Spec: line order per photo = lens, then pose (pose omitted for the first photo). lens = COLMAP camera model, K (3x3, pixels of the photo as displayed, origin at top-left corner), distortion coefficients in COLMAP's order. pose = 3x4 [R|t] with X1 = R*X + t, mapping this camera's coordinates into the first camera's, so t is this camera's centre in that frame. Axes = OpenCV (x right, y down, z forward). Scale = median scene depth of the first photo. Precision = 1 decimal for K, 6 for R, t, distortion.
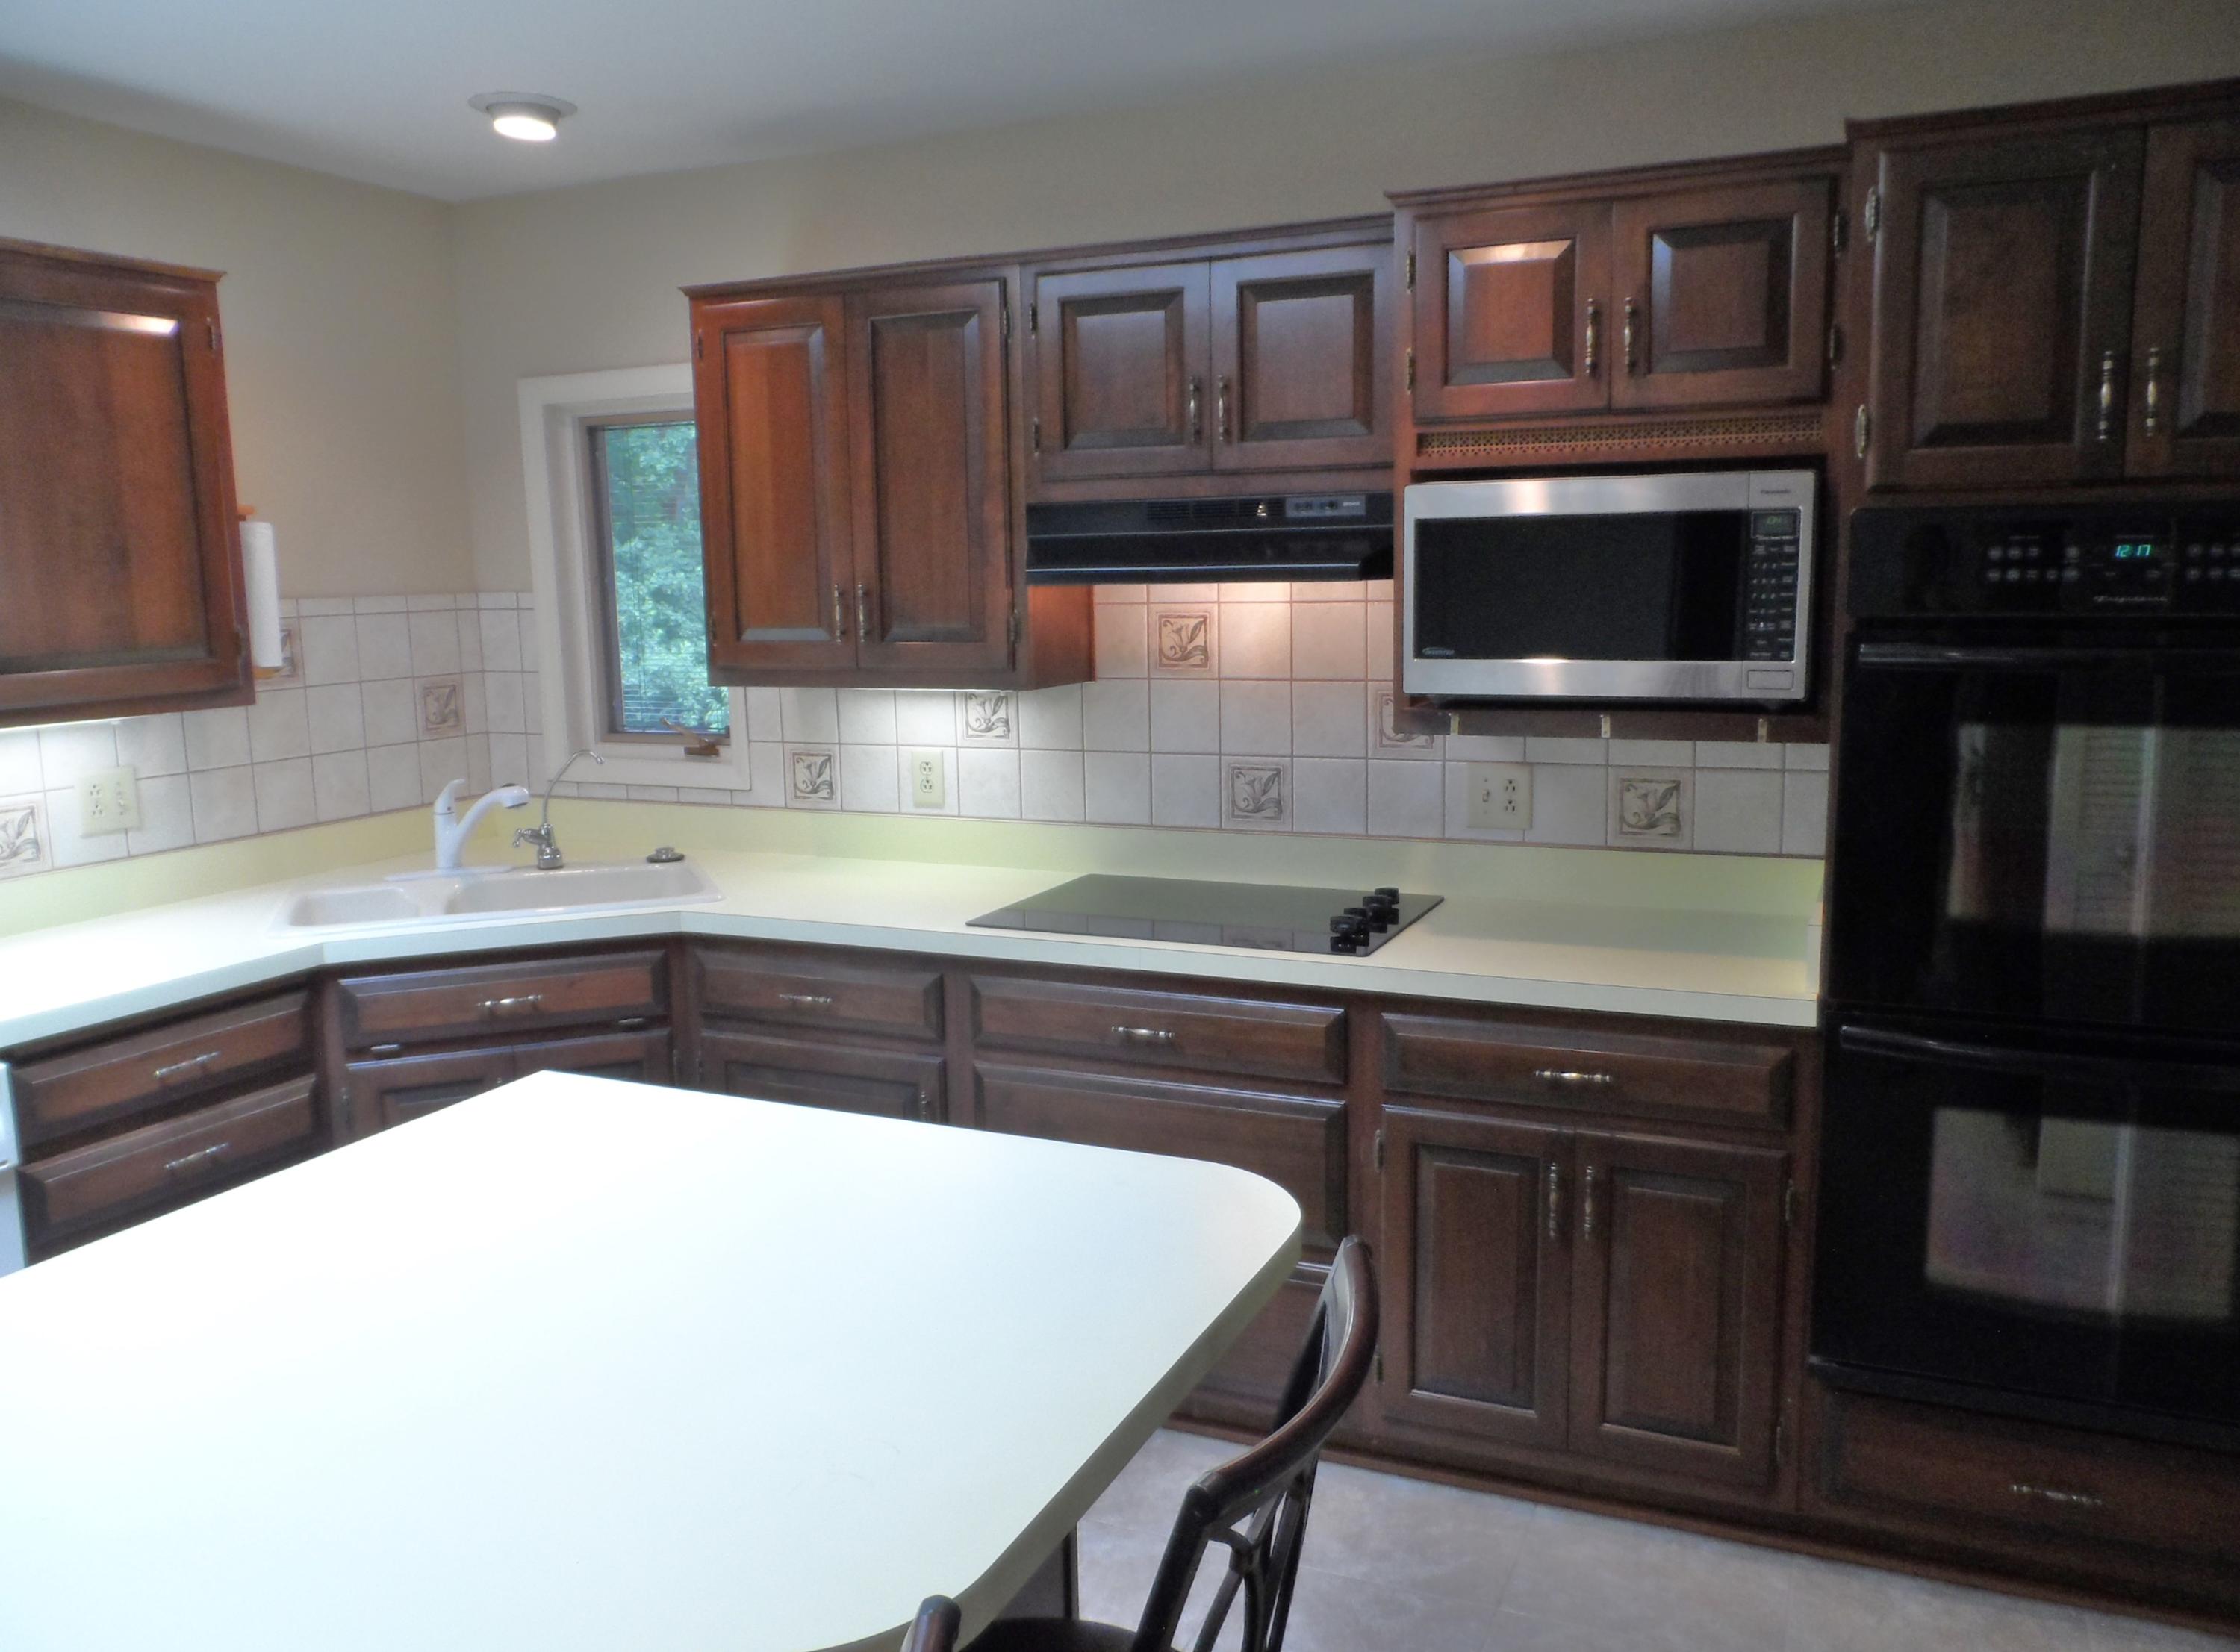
lens RADIAL K [[1717.6, 0, 1123.0], [0, 1717.6, 826.6], [0, 0, 1]] dist [-0.018265, 0.013312]
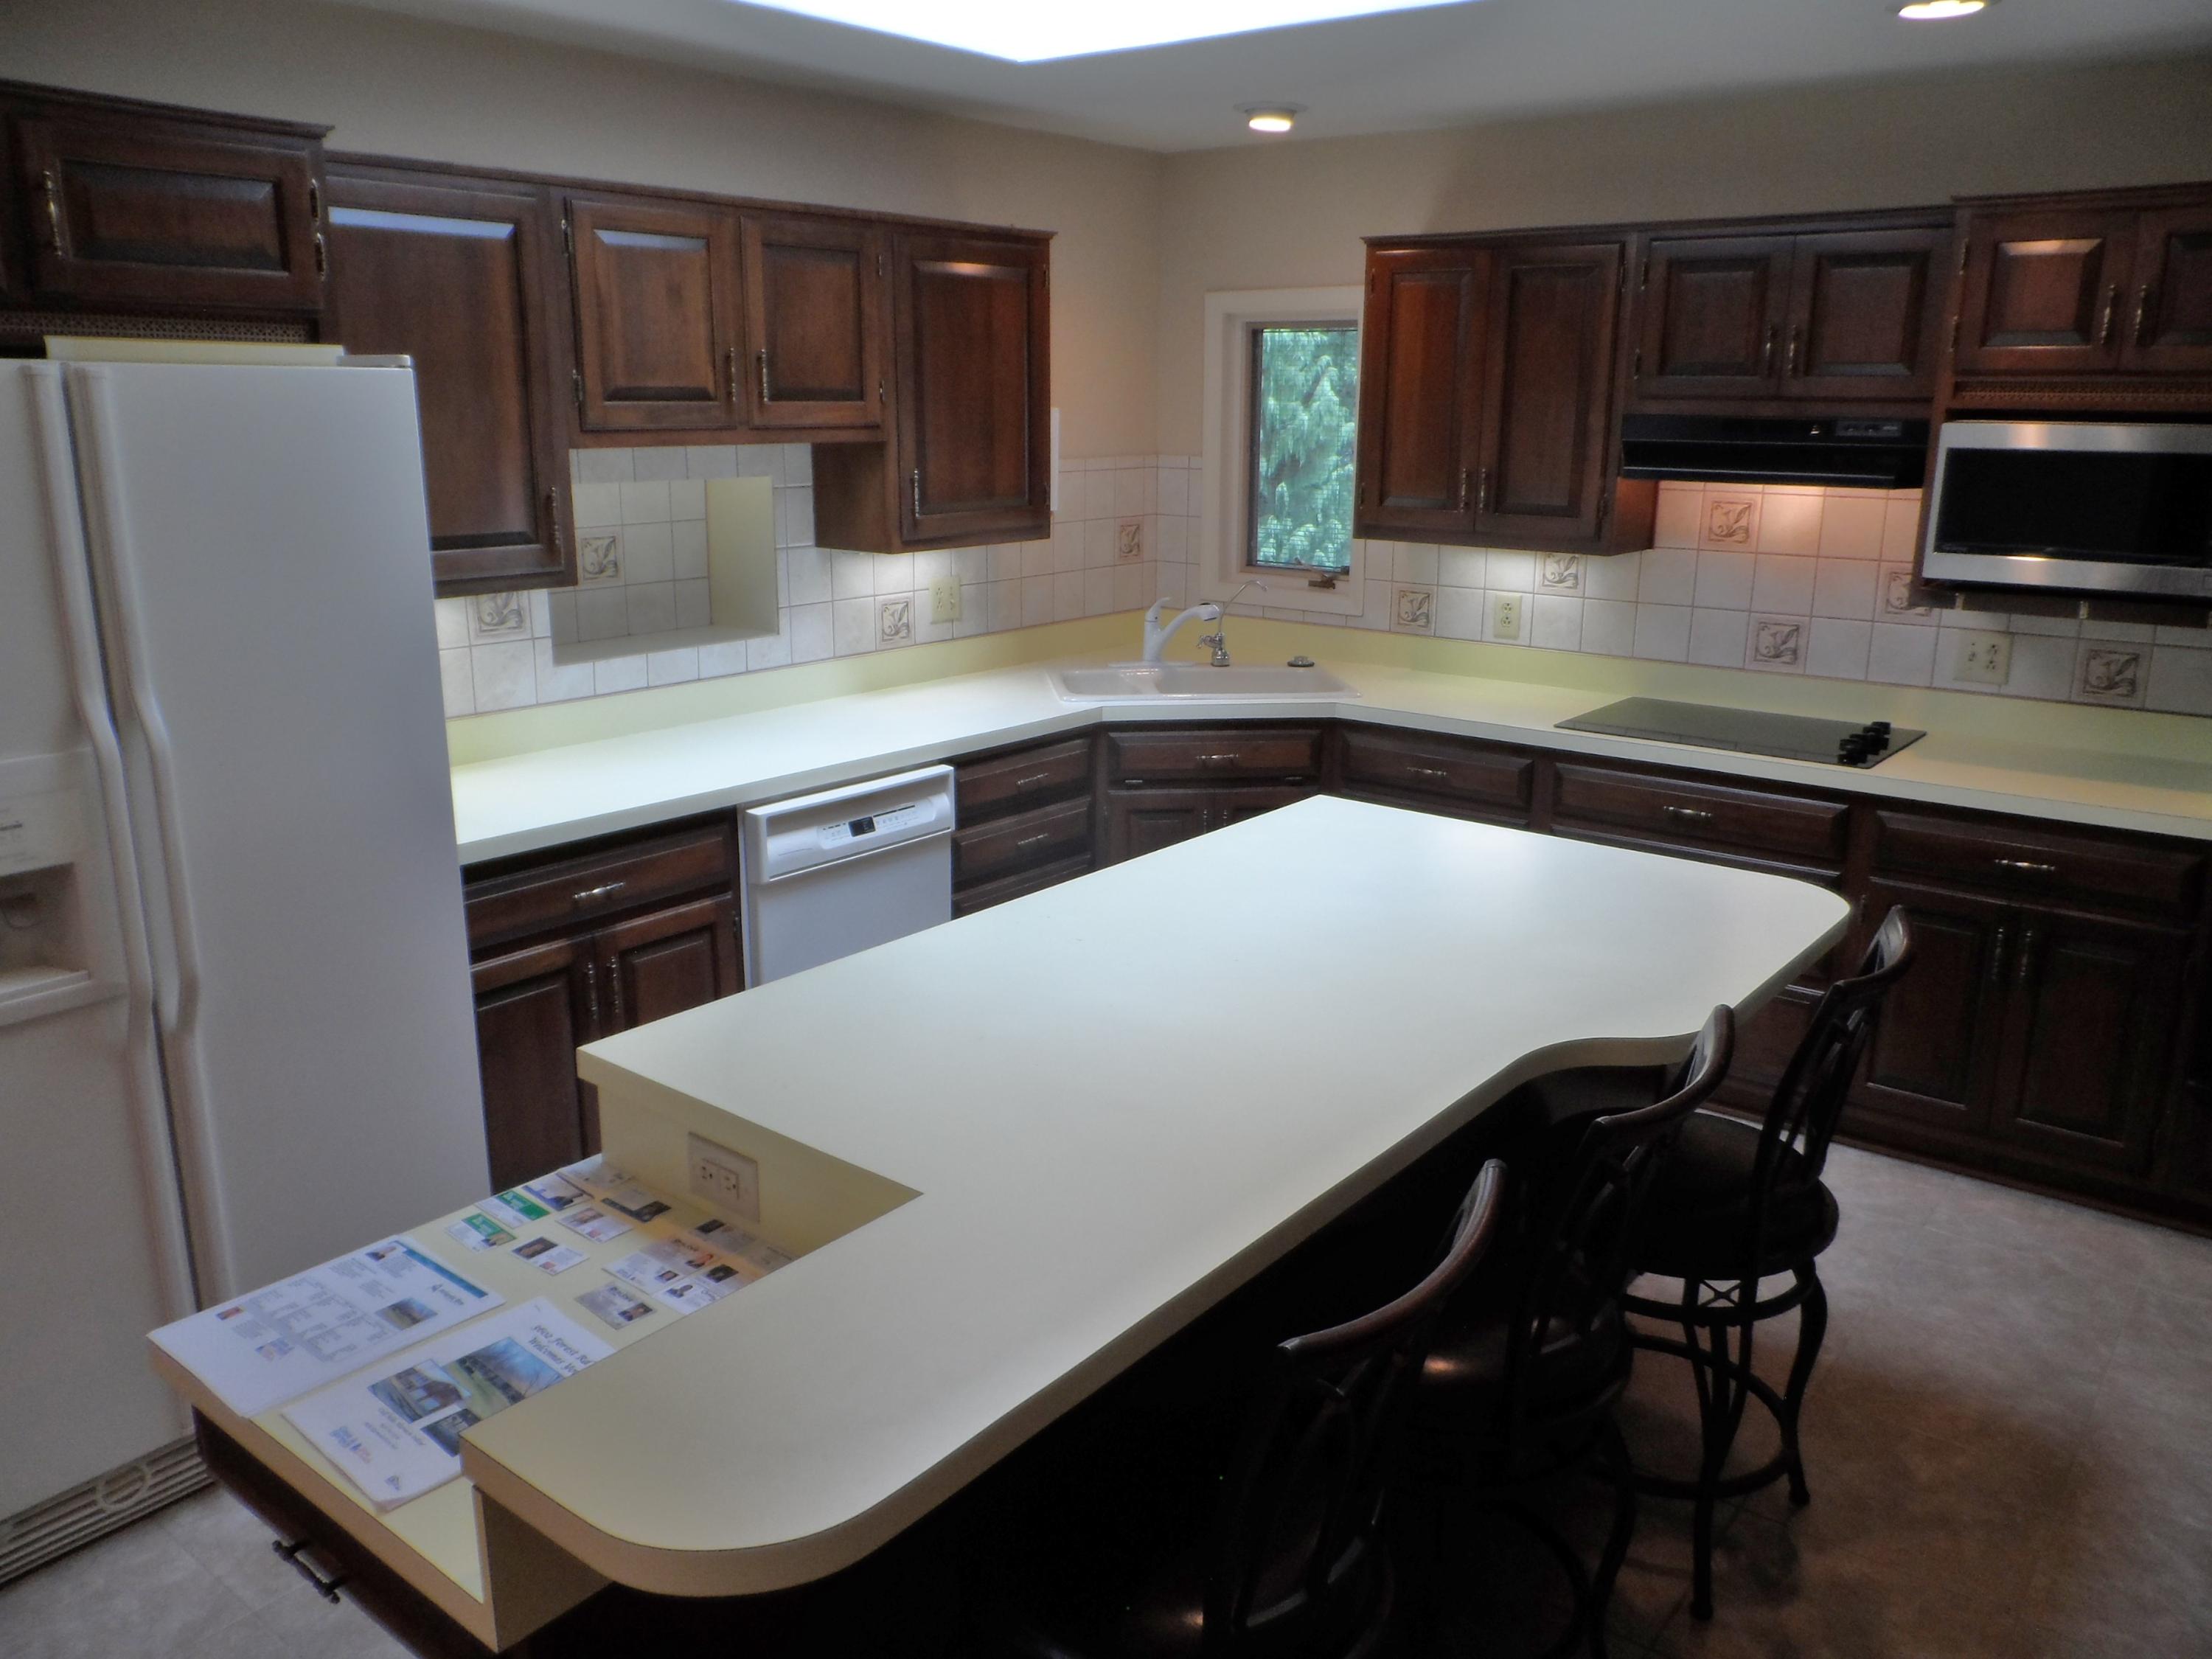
lens RADIAL K [[1696.3, 0, 1097.9], [0, 1696.3, 829.8], [0, 0, 1]] dist [-0.018265, 0.013312]
pose [[0.970761, 0.086106, -0.224074, -0.134005], [-0.062084, 0.991751, 0.112139, 0.009871], [0.231882, -0.094949, 0.968099, -0.406769]]
